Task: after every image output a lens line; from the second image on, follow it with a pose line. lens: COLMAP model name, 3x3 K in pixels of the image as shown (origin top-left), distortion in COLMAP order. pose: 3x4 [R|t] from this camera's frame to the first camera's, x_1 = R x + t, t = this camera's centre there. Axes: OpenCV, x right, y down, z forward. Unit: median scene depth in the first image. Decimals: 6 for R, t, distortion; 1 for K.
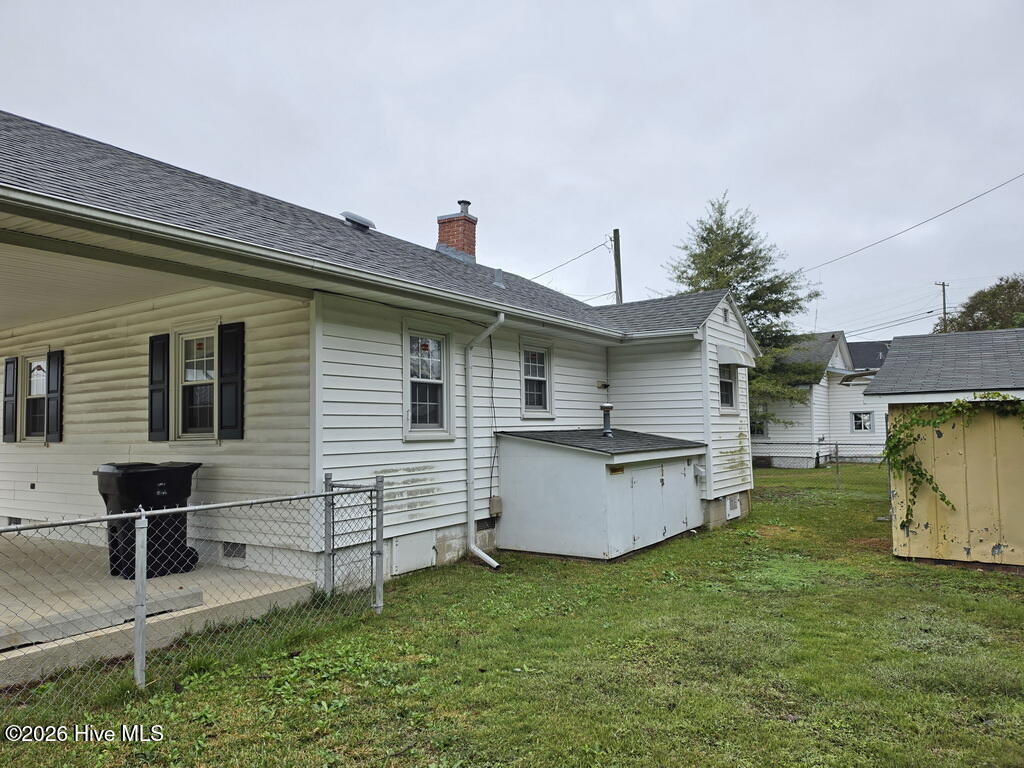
lens RADIAL K [[717.2, 0, 512.0], [0, 717.2, 384.0], [0, 0, 1]] dist [0.026611, -0.001948]
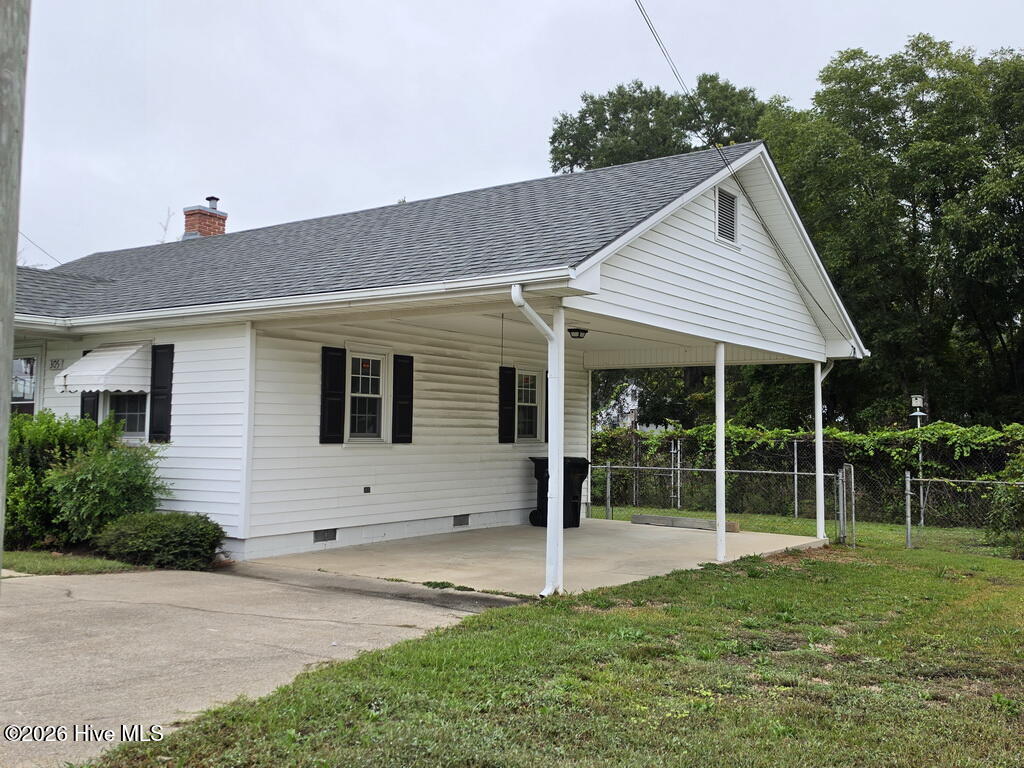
lens RADIAL K [[937.1, 0, 512.0], [0, 937.1, 384.0], [0, 0, 1]] dist [0.275311, -0.000867]
pose [[0.017883, 0.074319, 0.997074, -2.293697], [-0.067090, 0.995075, -0.072967, 0.096537], [-0.997587, -0.065588, 0.022781, 0.949587]]
